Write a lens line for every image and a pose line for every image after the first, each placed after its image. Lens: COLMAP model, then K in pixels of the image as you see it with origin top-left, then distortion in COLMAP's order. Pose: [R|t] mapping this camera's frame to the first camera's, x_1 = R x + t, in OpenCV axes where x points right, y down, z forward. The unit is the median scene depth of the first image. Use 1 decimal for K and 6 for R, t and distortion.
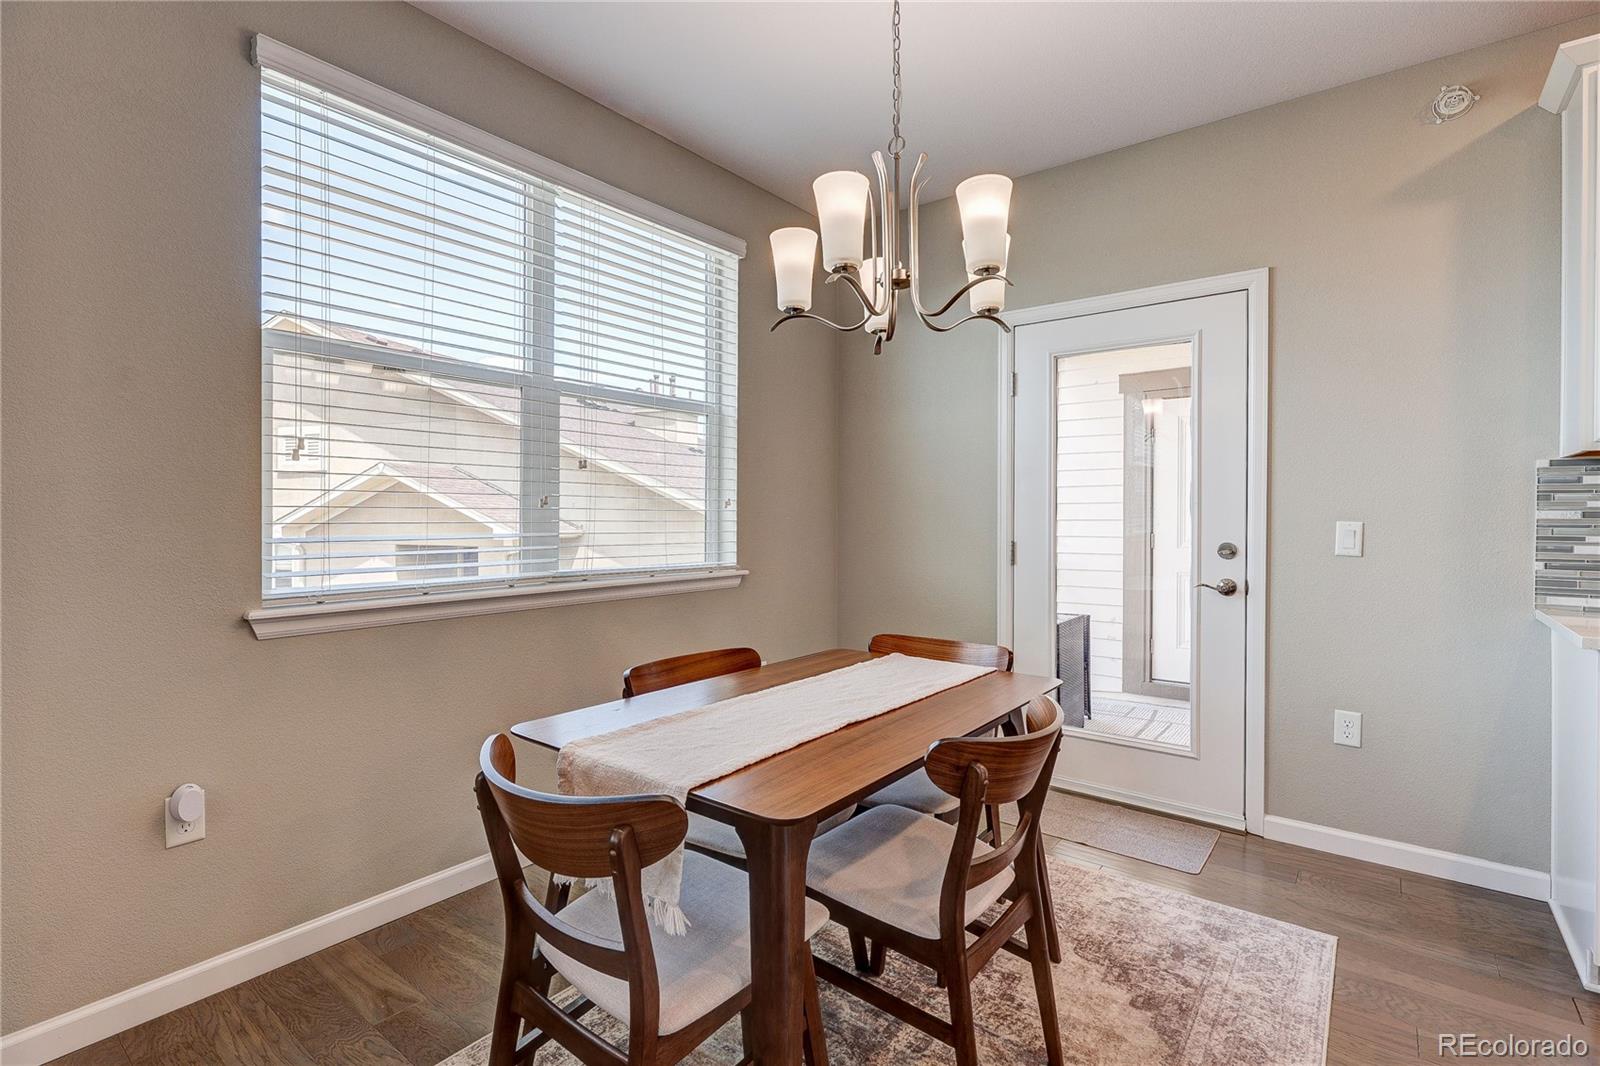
lens RADIAL K [[749.6, 0, 799.7], [0, 749.6, 521.6], [0, 0, 1]] dist [-0.003288, 0.000268]
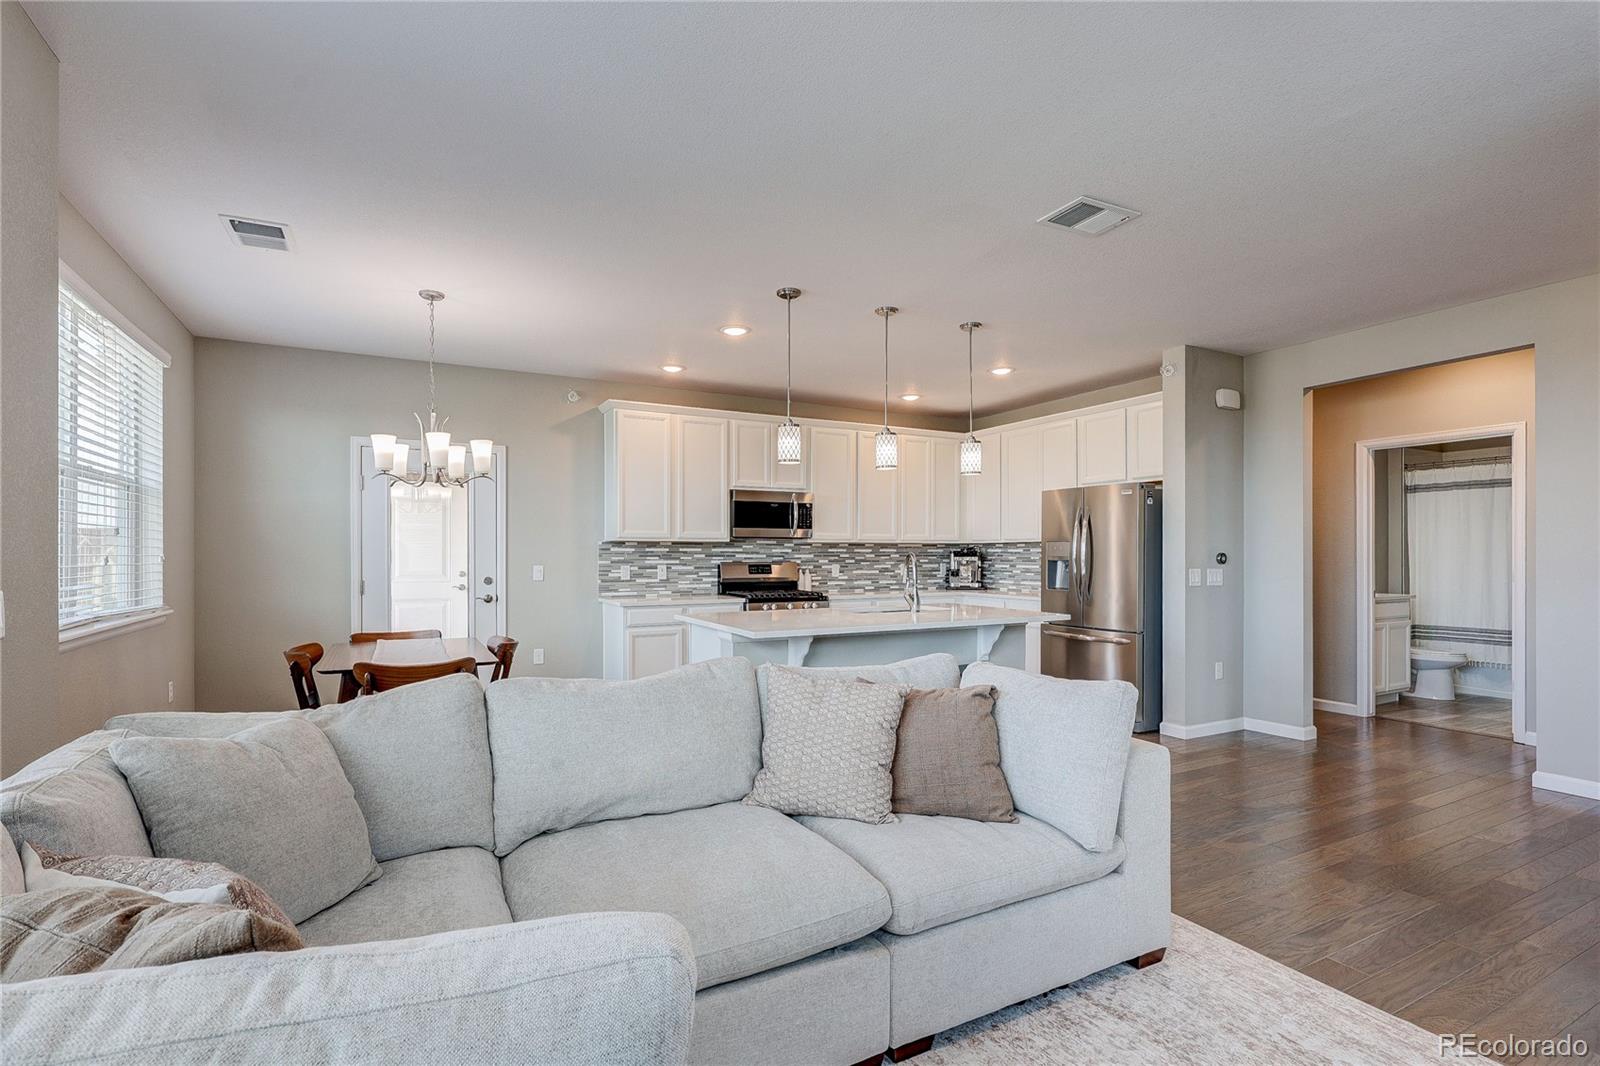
lens RADIAL K [[759.3, 0, 798.8], [0, 759.3, 553.5], [0, 0, 1]] dist [0.001410, 0.000122]
pose [[0.403182, -0.001751, 0.915118, -1.211056], [0.008531, 0.999962, -0.001845, -0.029412], [-0.915080, 0.008551, 0.403182, -0.749157]]
